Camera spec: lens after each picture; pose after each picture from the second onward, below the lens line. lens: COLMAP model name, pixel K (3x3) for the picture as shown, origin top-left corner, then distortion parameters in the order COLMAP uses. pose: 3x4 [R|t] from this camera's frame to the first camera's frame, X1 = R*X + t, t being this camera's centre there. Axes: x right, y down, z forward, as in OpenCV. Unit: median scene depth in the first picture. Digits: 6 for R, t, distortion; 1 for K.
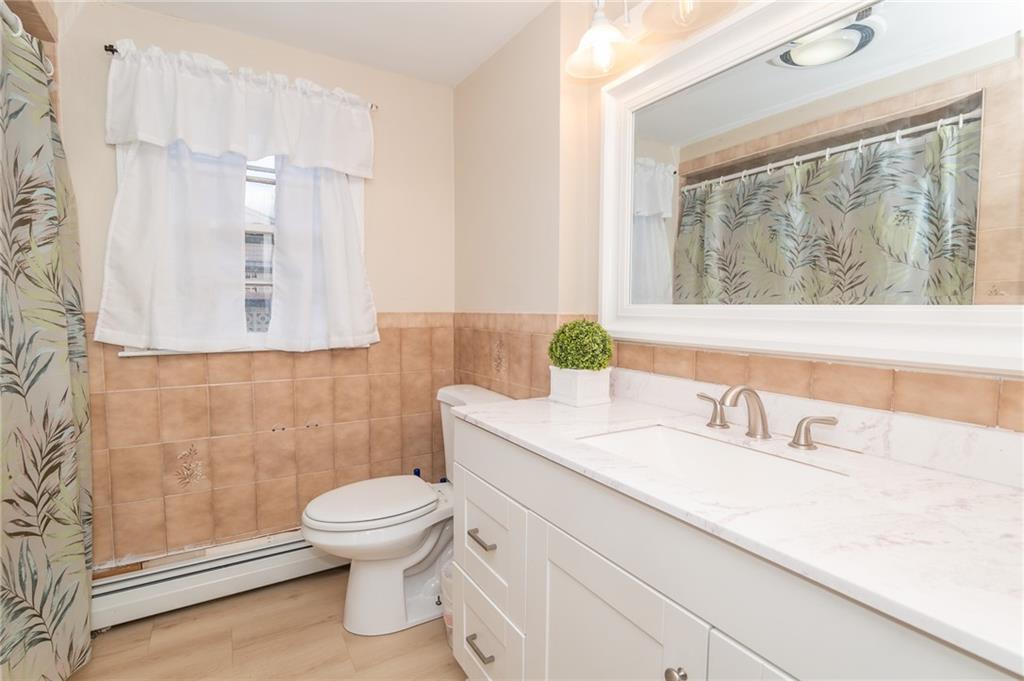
lens RADIAL K [[474.4, 0, 510.8], [0, 474.4, 340.5], [0, 0, 1]] dist [-0.015389, 0.003623]
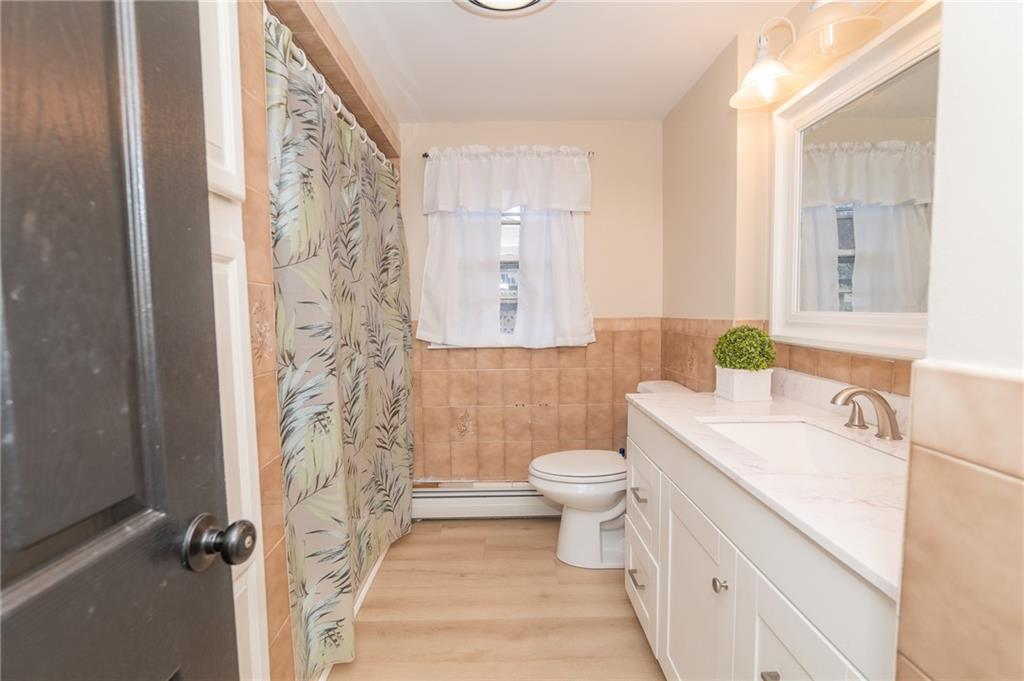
lens RADIAL K [[474.4, 0, 514.3], [0, 474.4, 341.4], [0, 0, 1]] dist [-0.015389, 0.003623]
pose [[0.861992, 0.015950, -0.506670, 0.216399], [-0.014378, 0.999872, 0.007015, -0.005645], [0.506717, 0.001238, 0.862111, -0.218523]]
